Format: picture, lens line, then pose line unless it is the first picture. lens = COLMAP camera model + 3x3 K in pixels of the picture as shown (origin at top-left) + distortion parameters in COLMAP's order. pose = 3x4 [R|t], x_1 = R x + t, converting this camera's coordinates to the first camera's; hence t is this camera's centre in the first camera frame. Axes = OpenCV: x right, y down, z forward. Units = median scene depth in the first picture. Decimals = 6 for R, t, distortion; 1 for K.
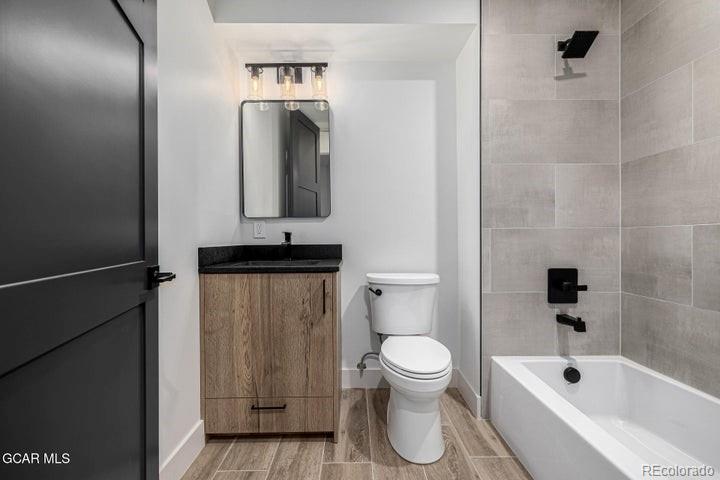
lens RADIAL K [[307.5, 0, 352.8], [0, 307.5, 234.6], [0, 0, 1]] dist [0.000075, 0.000124]
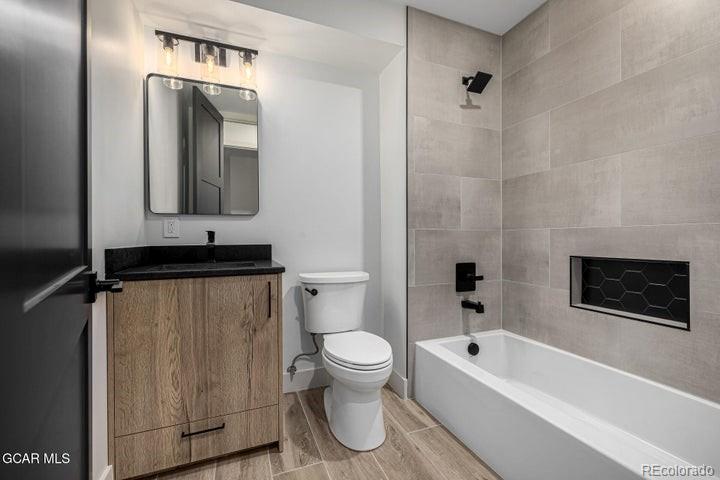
lens RADIAL K [[307.5, 0, 352.8], [0, 307.5, 234.6], [0, 0, 1]] dist [0.000075, 0.000124]
pose [[0.931359, 0.005702, 0.364058, -0.182249], [-0.005125, 0.999984, -0.002550, 0.003249], [-0.364067, 0.000509, 0.931373, 0.026429]]
